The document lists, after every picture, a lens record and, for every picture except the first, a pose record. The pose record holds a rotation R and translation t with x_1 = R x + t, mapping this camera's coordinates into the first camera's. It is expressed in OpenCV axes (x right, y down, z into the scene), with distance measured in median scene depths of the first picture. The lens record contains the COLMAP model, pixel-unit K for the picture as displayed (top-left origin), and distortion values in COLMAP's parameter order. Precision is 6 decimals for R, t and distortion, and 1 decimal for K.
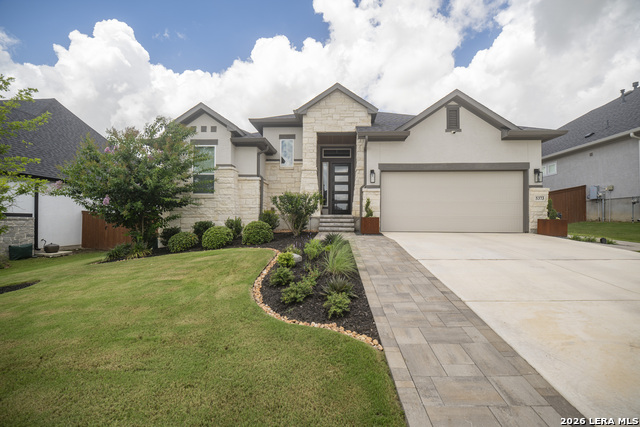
lens RADIAL K [[276.9, 0, 318.8], [0, 276.9, 213.8], [0, 0, 1]] dist [0.005975, -0.000931]
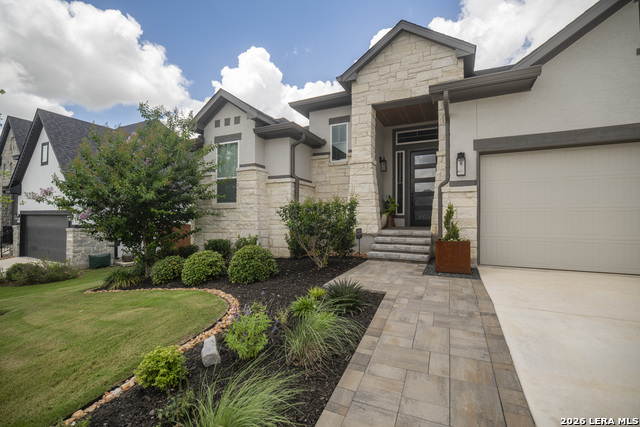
lens RADIAL K [[276.9, 0, 324.3], [0, 276.9, 214.5], [0, 0, 1]] dist [0.005975, -0.000931]
pose [[0.924622, -0.008416, -0.380792, 0.142219], [0.007903, 0.999965, -0.002911, -0.033630], [0.380803, -0.000318, 0.924656, 0.361037]]
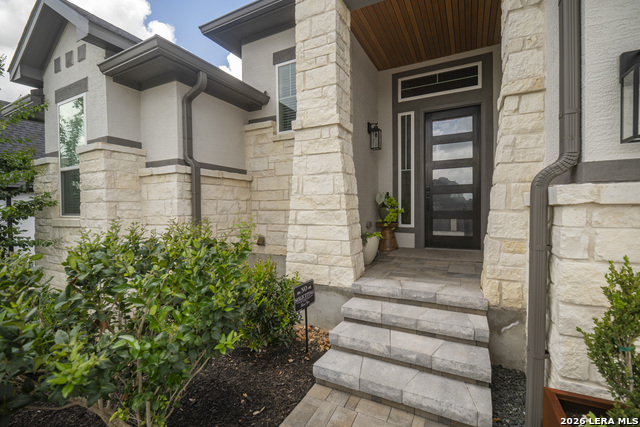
lens RADIAL K [[276.9, 0, 322.1], [0, 276.9, 211.6], [0, 0, 1]] dist [0.005975, -0.000931]
pose [[0.910014, -0.007994, -0.414501, 0.098032], [0.023160, 0.999233, 0.031575, -0.079810], [0.413931, -0.038334, 0.909501, 0.755086]]
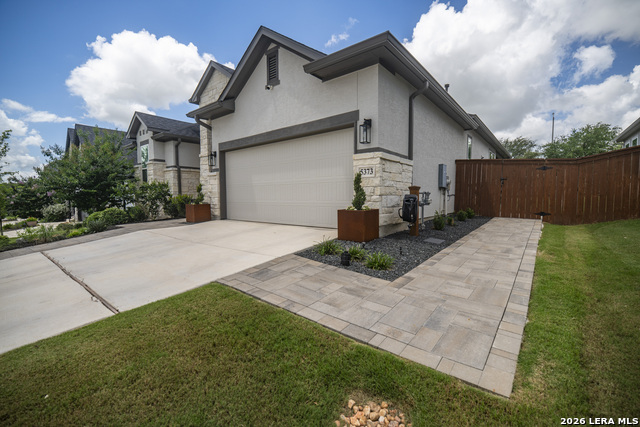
lens RADIAL K [[276.9, 0, 319.0], [0, 276.9, 213.1], [0, 0, 1]] dist [0.005975, -0.000931]
pose [[0.809479, 0.022390, -0.586722, 0.937378], [0.020393, 0.997598, 0.066206, -0.009561], [0.586795, -0.065557, 0.807078, 0.426221]]
